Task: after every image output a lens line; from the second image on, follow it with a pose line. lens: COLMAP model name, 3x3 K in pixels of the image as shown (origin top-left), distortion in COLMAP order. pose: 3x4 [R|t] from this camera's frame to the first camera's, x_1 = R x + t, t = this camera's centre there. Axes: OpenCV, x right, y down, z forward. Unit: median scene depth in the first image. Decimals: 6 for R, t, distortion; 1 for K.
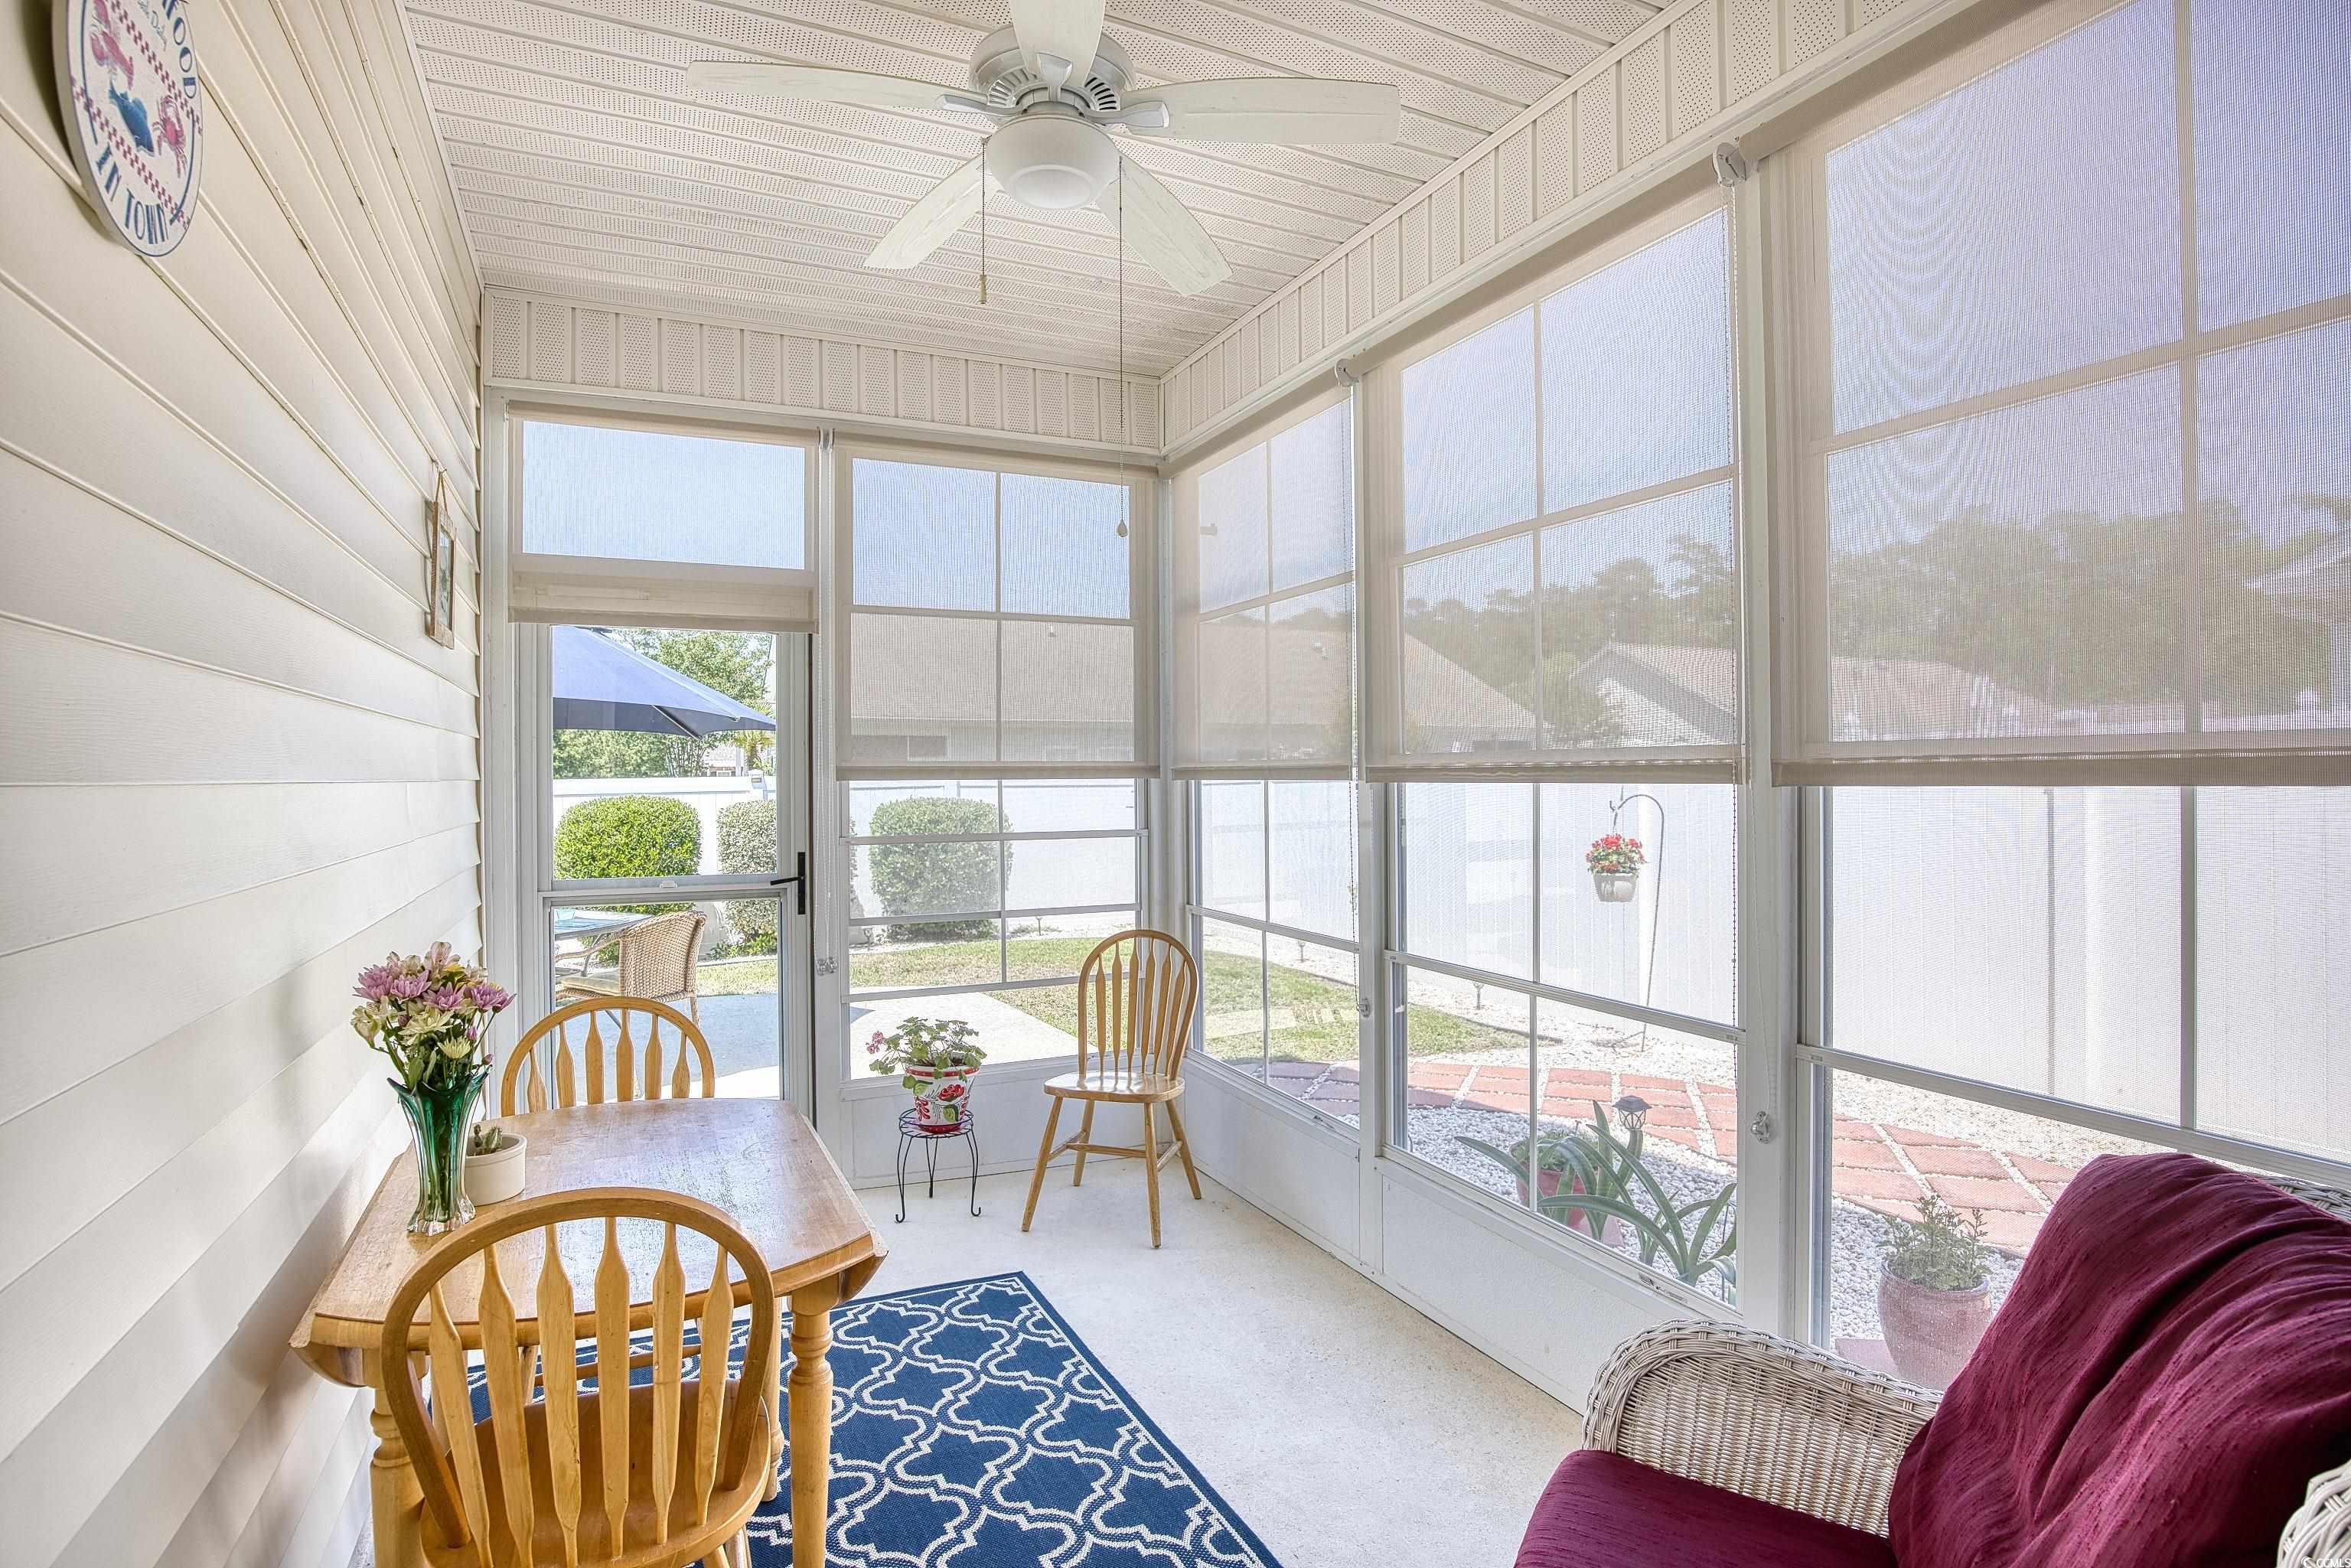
lens RADIAL K [[1177.0, 0, 1175.5], [0, 1177.0, 784.0], [0, 0, 1]] dist [-0.000305, 0.000094]
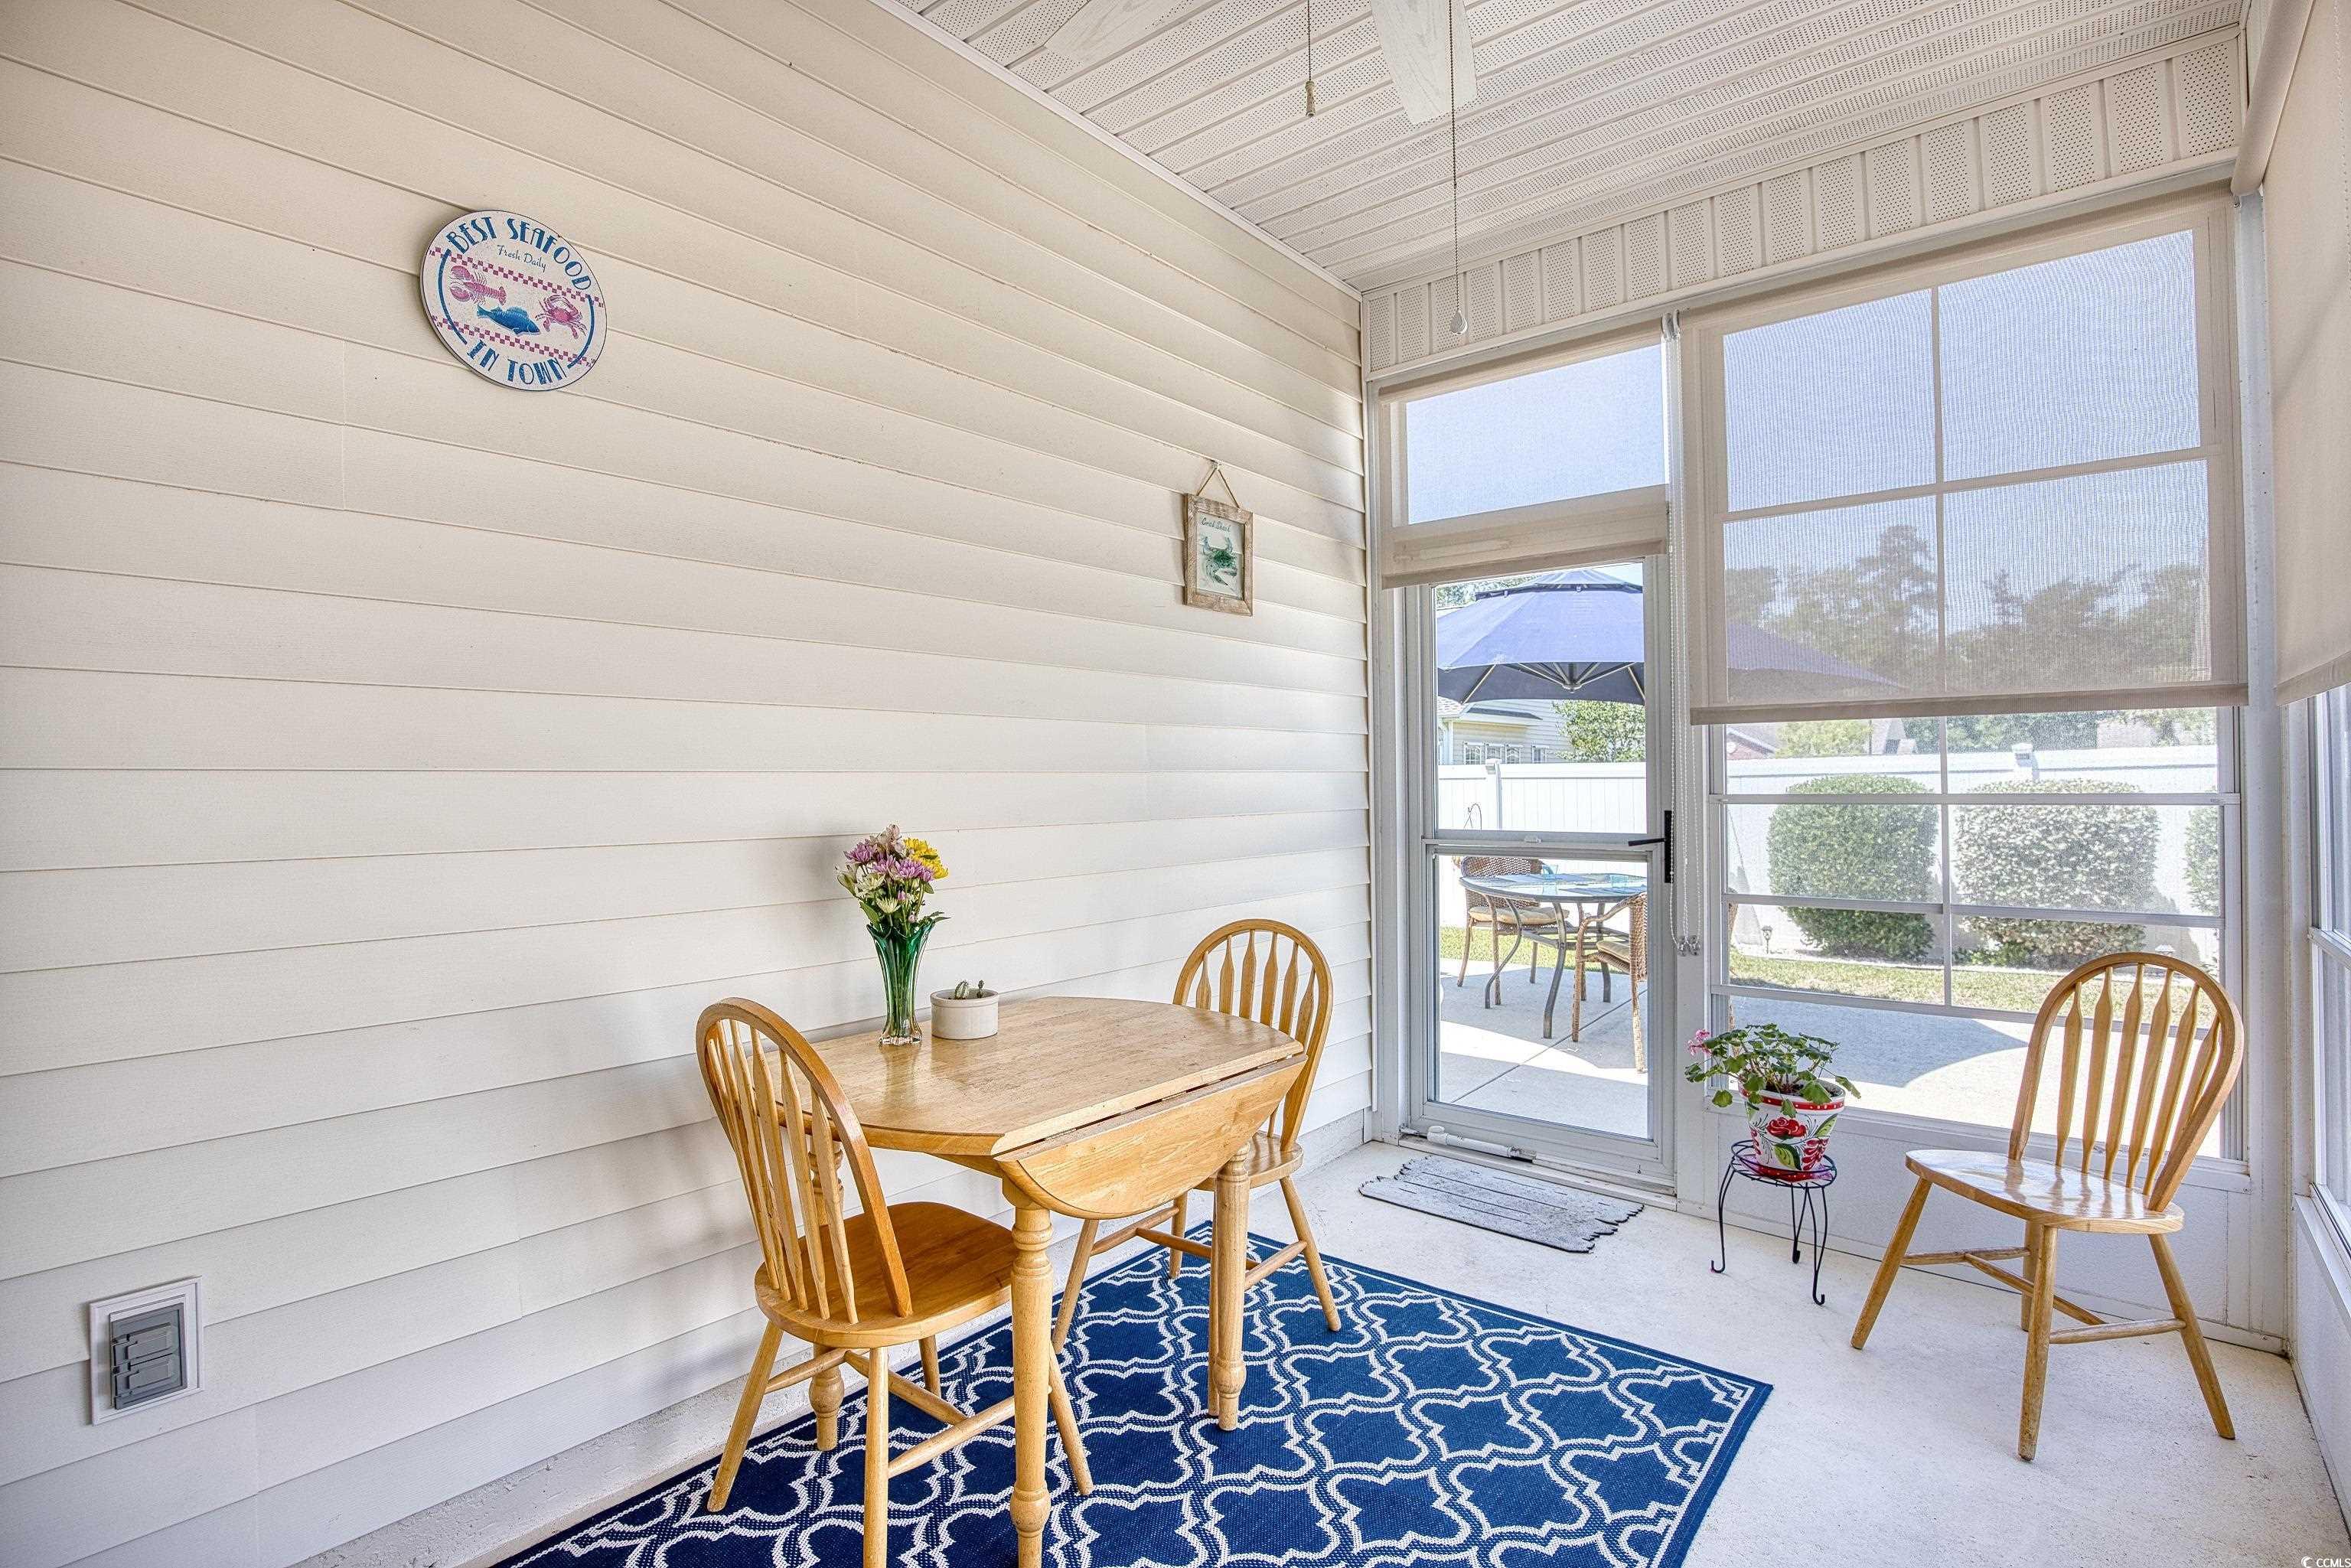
lens RADIAL K [[1179.7, 0, 1173.1], [0, 1179.7, 765.8], [0, 0, 1]] dist [-0.012805, -0.000028]
pose [[0.444207, -0.005666, -0.895906, 0.311737], [0.001715, 0.999984, -0.005474, 0.031583], [0.895923, 0.000895, 0.444209, 0.307976]]
